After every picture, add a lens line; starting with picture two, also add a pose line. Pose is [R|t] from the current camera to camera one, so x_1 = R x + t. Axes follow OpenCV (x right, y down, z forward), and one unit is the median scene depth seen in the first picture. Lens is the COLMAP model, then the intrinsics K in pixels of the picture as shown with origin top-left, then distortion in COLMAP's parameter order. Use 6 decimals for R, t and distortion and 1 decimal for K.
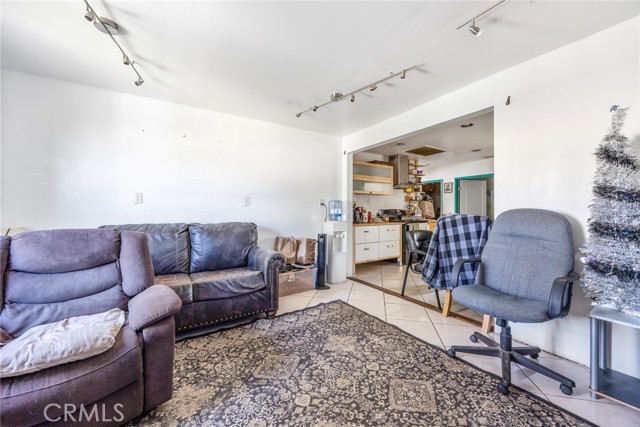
lens RADIAL K [[247.5, 0, 318.6], [0, 247.5, 213.2], [0, 0, 1]] dist [-0.002382, -0.000311]
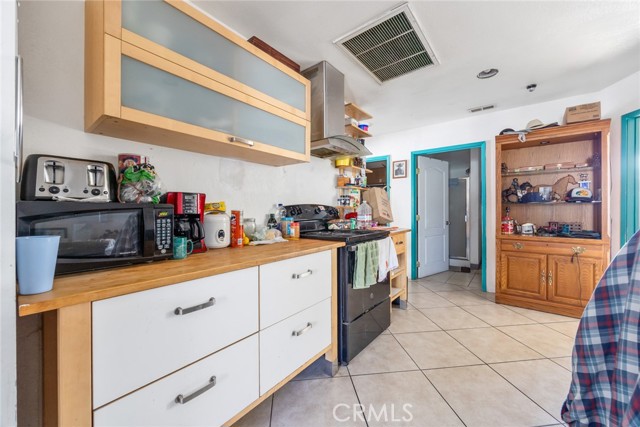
lens RADIAL K [[247.5, 0, 316.6], [0, 247.5, 210.5], [0, 0, 1]] dist [-0.002382, -0.000311]
pose [[0.945526, 0.000541, 0.325546, 0.174540], [-0.000292, 1.000000, -0.000812, -0.005484], [-0.325546, 0.000673, 0.945526, 0.599336]]
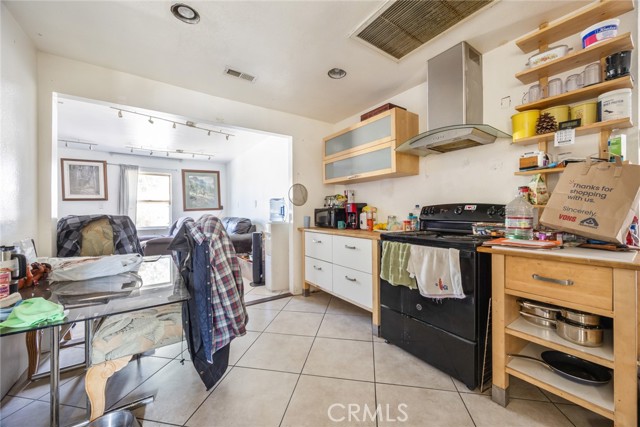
lens RADIAL K [[247.5, 0, 320.4], [0, 247.5, 210.6], [0, 0, 1]] dist [-0.002382, -0.000311]
pose [[0.029191, 0.005542, -0.999558, 0.685807], [-0.000019, 0.999985, 0.005544, -0.008738], [0.999574, -0.000143, 0.029191, 0.777441]]
